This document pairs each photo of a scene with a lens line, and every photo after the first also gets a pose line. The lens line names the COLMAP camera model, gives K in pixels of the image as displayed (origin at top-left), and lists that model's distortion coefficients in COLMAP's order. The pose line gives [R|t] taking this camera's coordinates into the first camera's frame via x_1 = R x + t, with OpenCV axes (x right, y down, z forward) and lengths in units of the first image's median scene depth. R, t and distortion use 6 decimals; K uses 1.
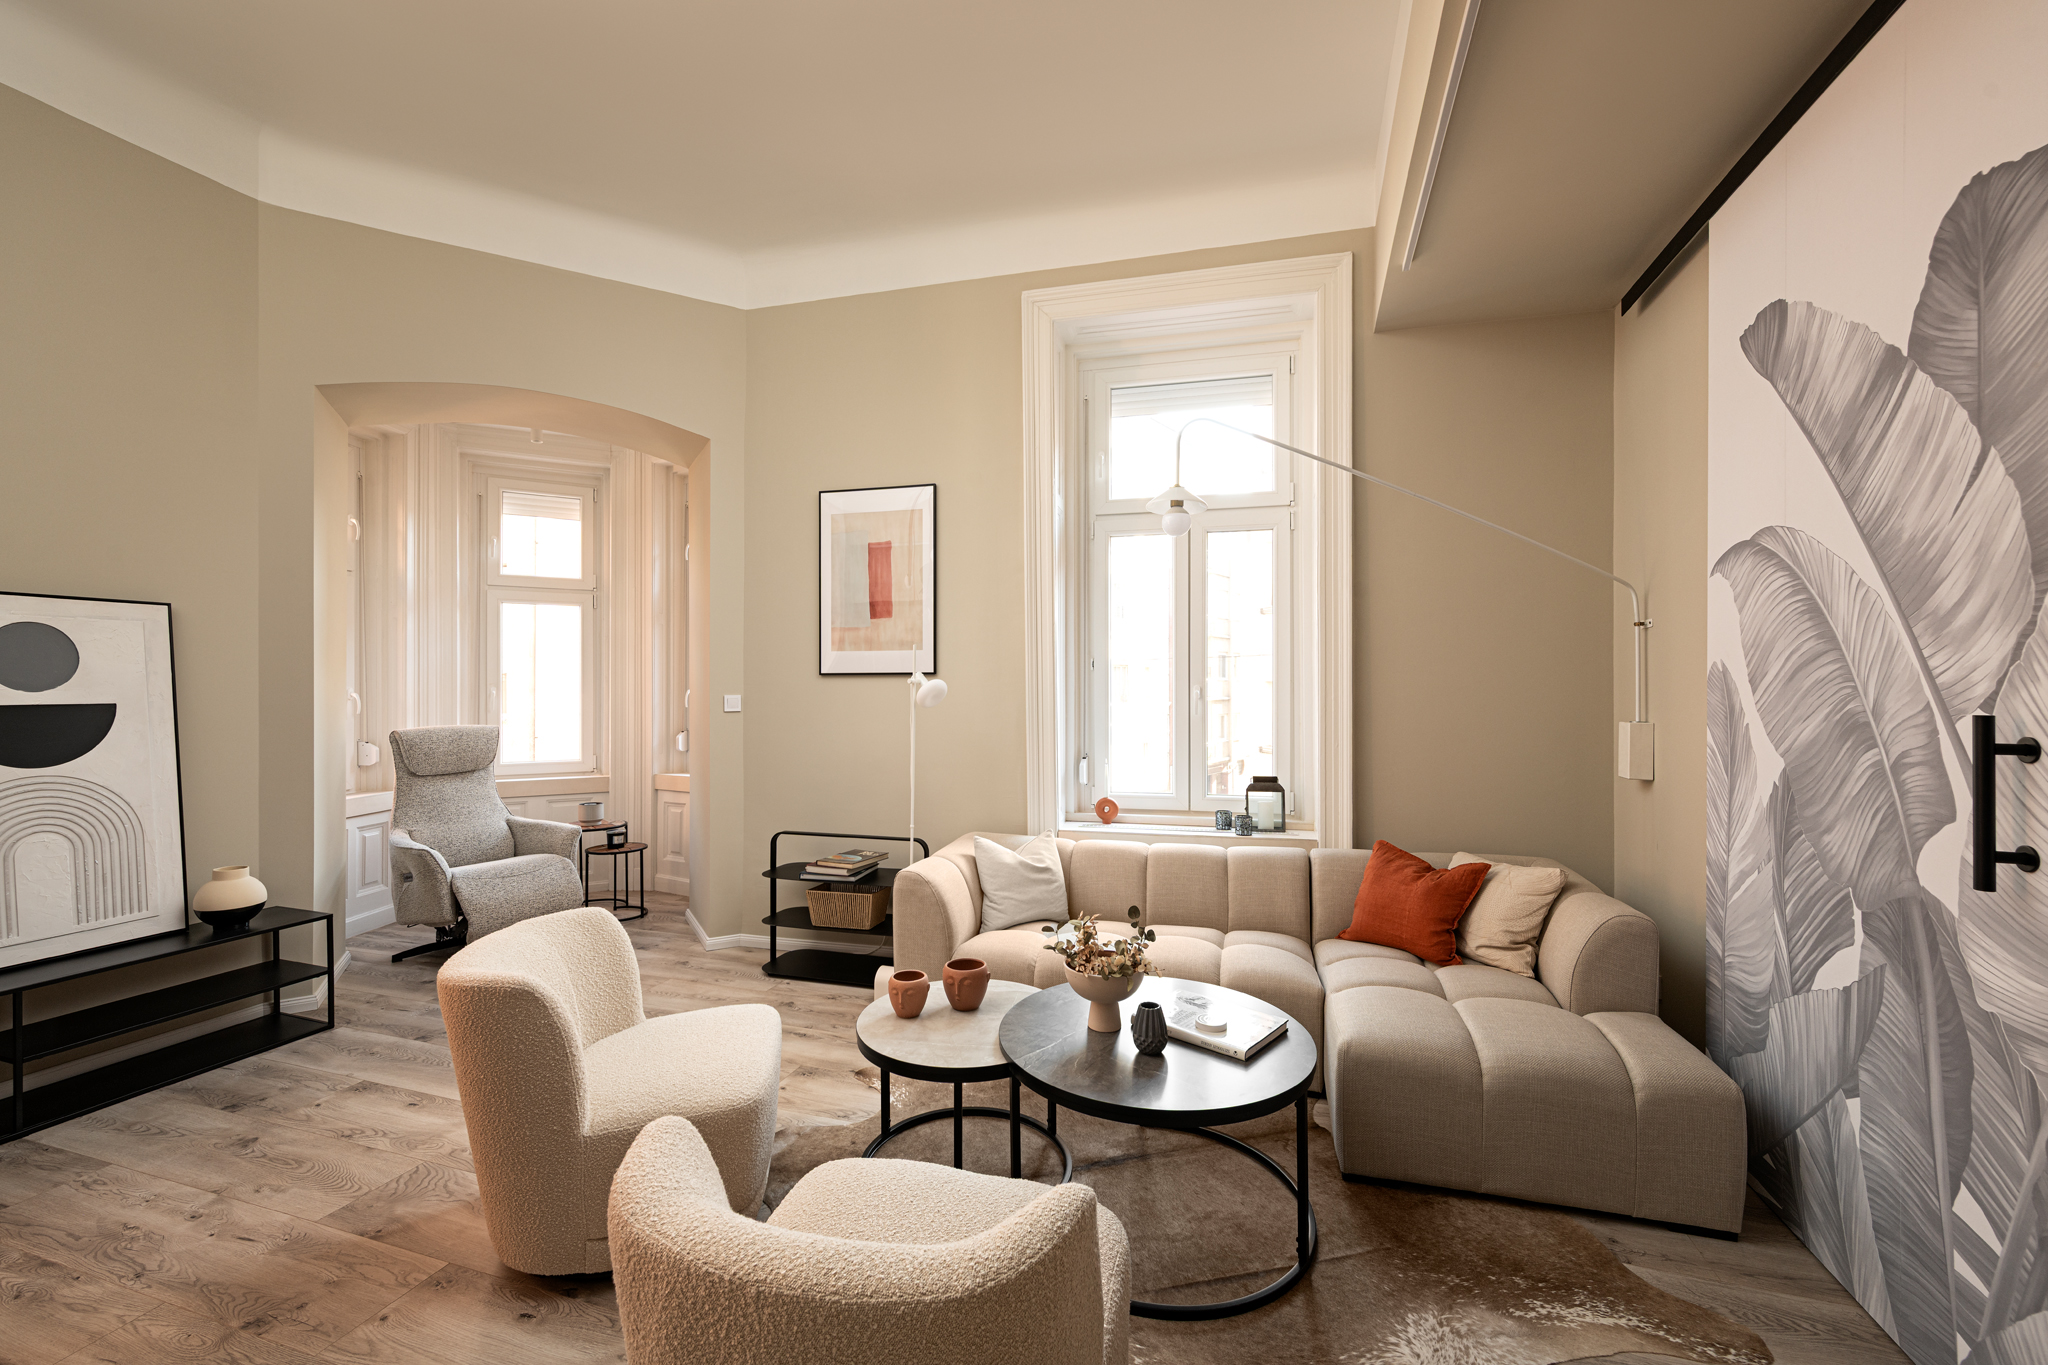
lens RADIAL K [[811.2, 0, 1024.0], [0, 811.2, 682.5], [0, 0, 1]] dist [-0.002074, -0.000247]
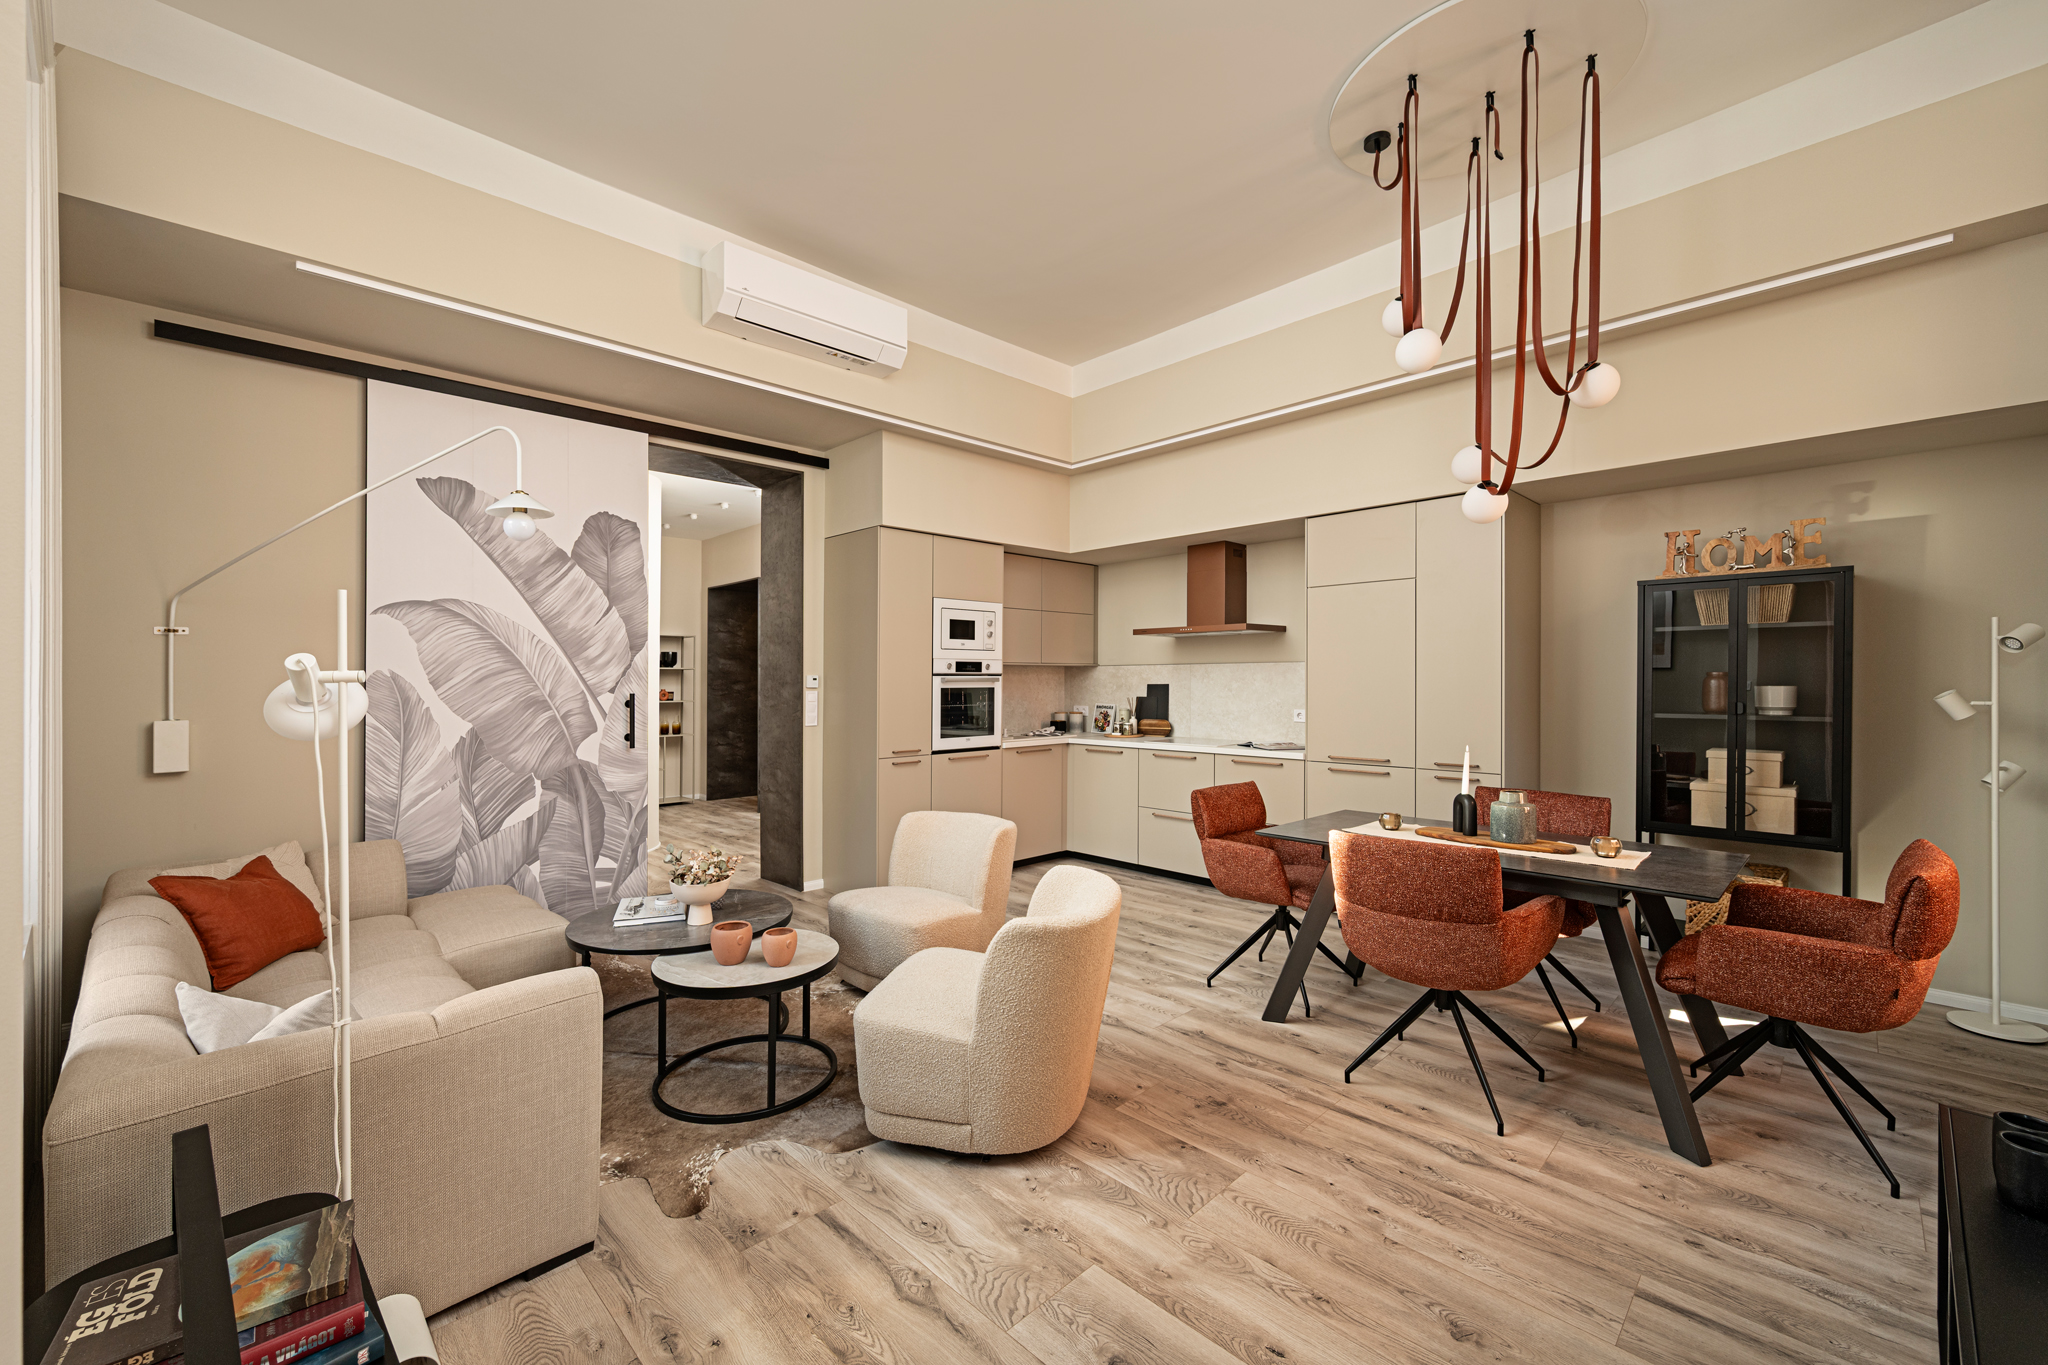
lens RADIAL K [[814.9, 0, 1024.0], [0, 814.9, 682.5], [0, 0, 1]] dist [0.008587, -0.000875]
pose [[-0.891168, 0.000905, 0.453673, -1.001822], [0.001588, 0.999998, 0.001125, -0.001921], [-0.453671, 0.001722, -0.891168, 1.913718]]
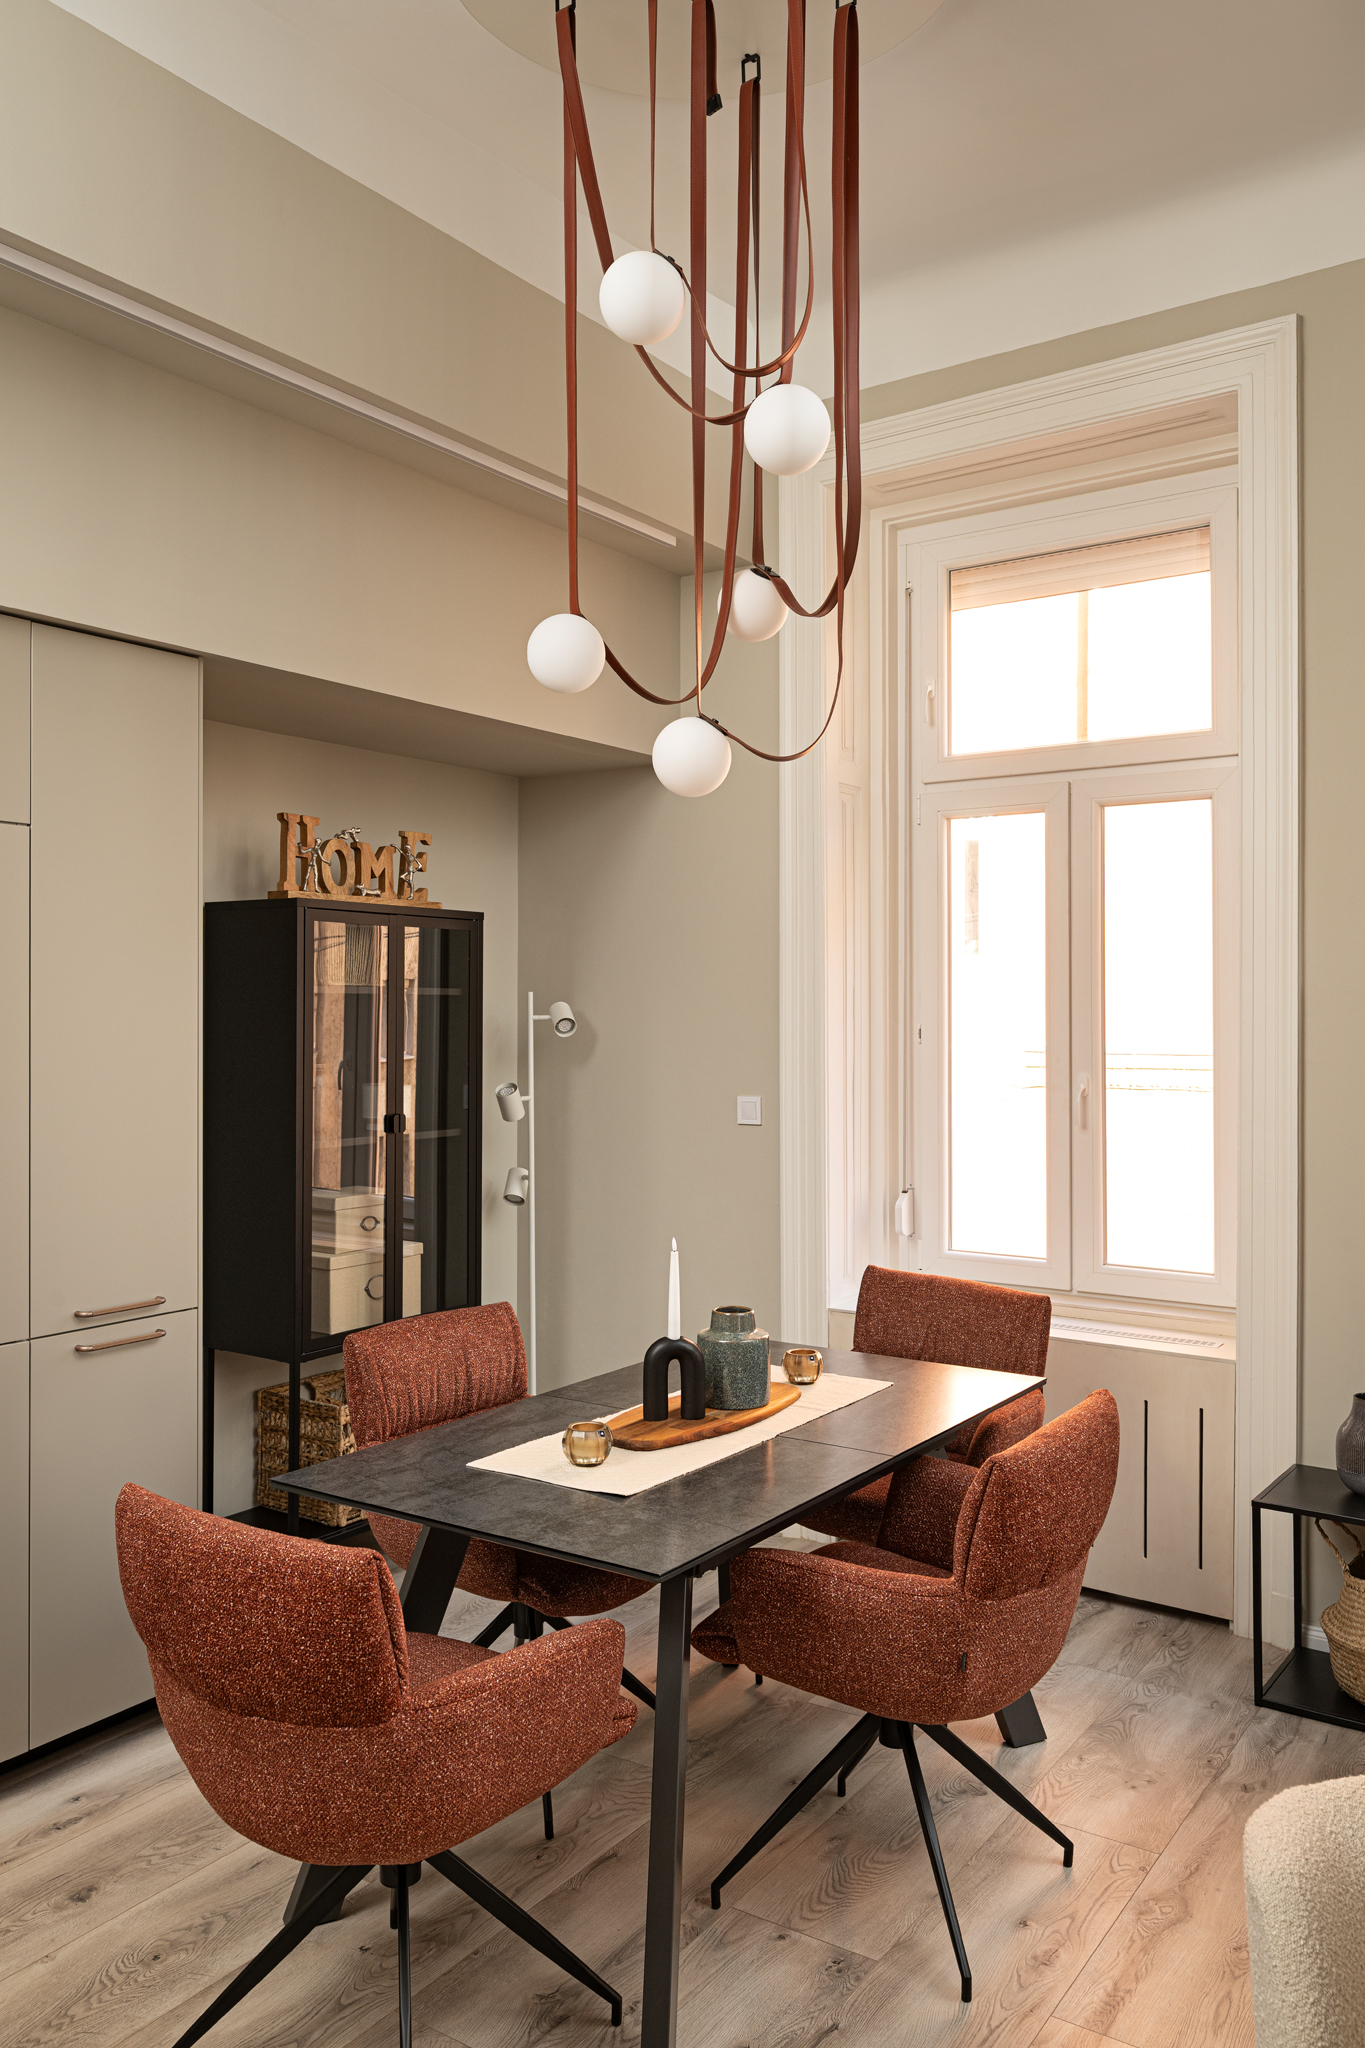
lens RADIAL K [[1582.6, 0, 678.3], [0, 1582.6, 999.3], [0, 0, 1]] dist [-0.001394, 0.004285]
pose [[-0.268241, -0.007762, -0.963321, 0.218095], [0.001886, 0.999961, -0.008583, -0.080406], [0.963350, -0.004119, -0.268216, 0.722178]]
